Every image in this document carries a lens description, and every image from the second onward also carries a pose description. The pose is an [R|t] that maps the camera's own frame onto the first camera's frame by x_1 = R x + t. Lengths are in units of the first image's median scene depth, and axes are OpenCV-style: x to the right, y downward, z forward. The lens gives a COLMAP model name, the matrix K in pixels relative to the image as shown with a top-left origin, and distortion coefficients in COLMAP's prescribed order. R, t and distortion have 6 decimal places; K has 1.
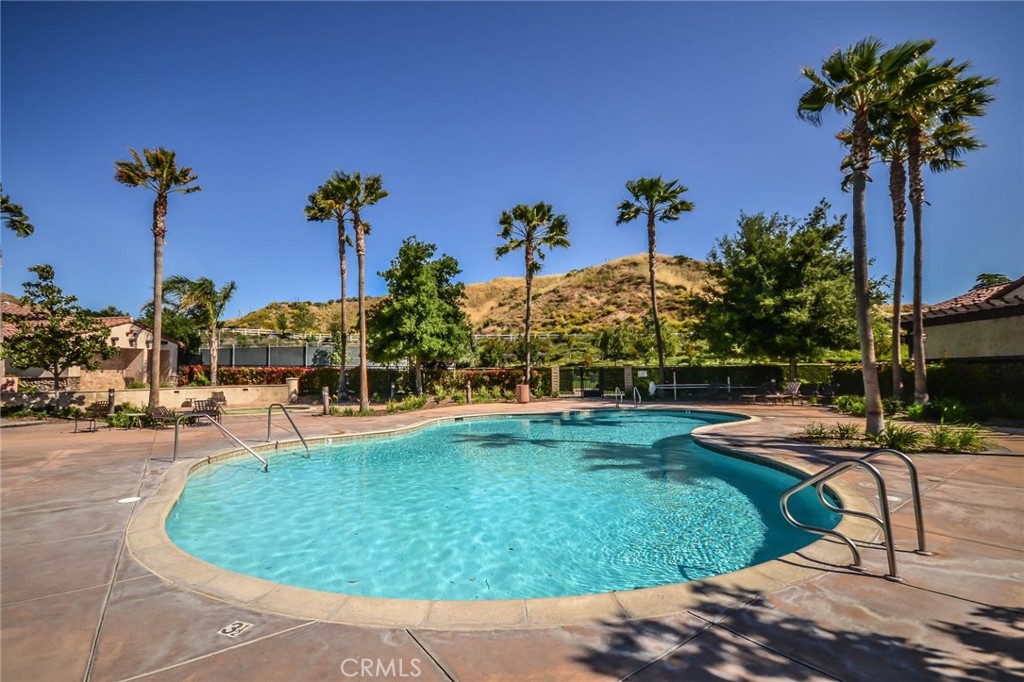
lens RADIAL K [[455.1, 0, 512.0], [0, 455.1, 341.0], [0, 0, 1]] dist [0.015922, -0.019382]
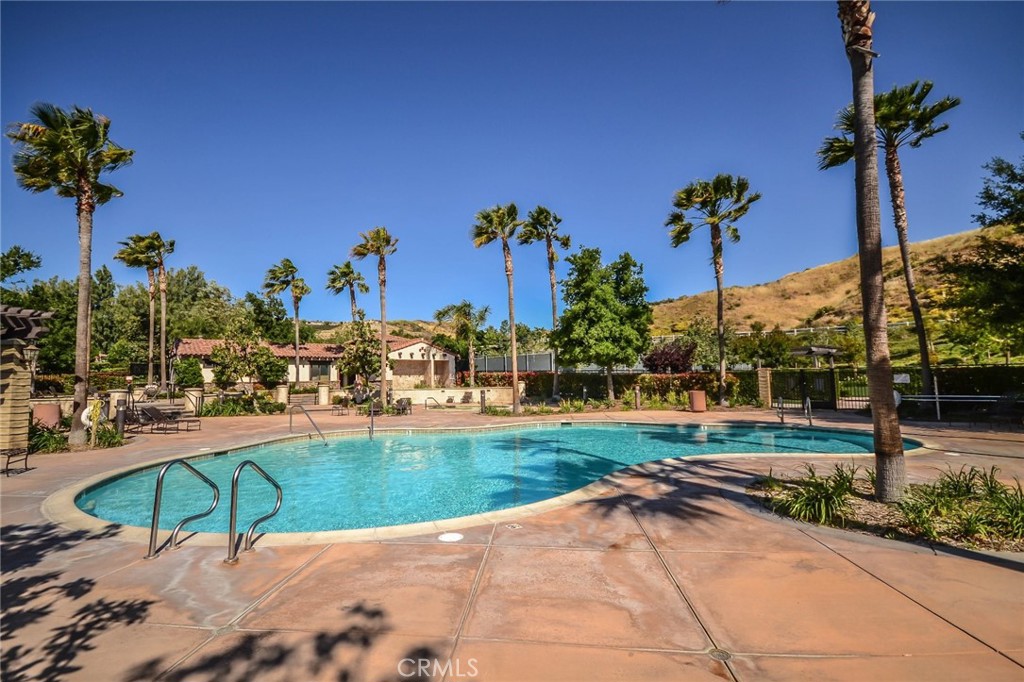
lens RADIAL K [[455.1, 0, 512.0], [0, 455.1, 341.0], [0, 0, 1]] dist [0.015922, -0.019382]
pose [[0.756762, -0.052992, -0.651539, 0.309350], [0.051345, 0.998448, -0.021570, 0.001344], [0.651670, -0.017130, 0.758309, 0.100425]]
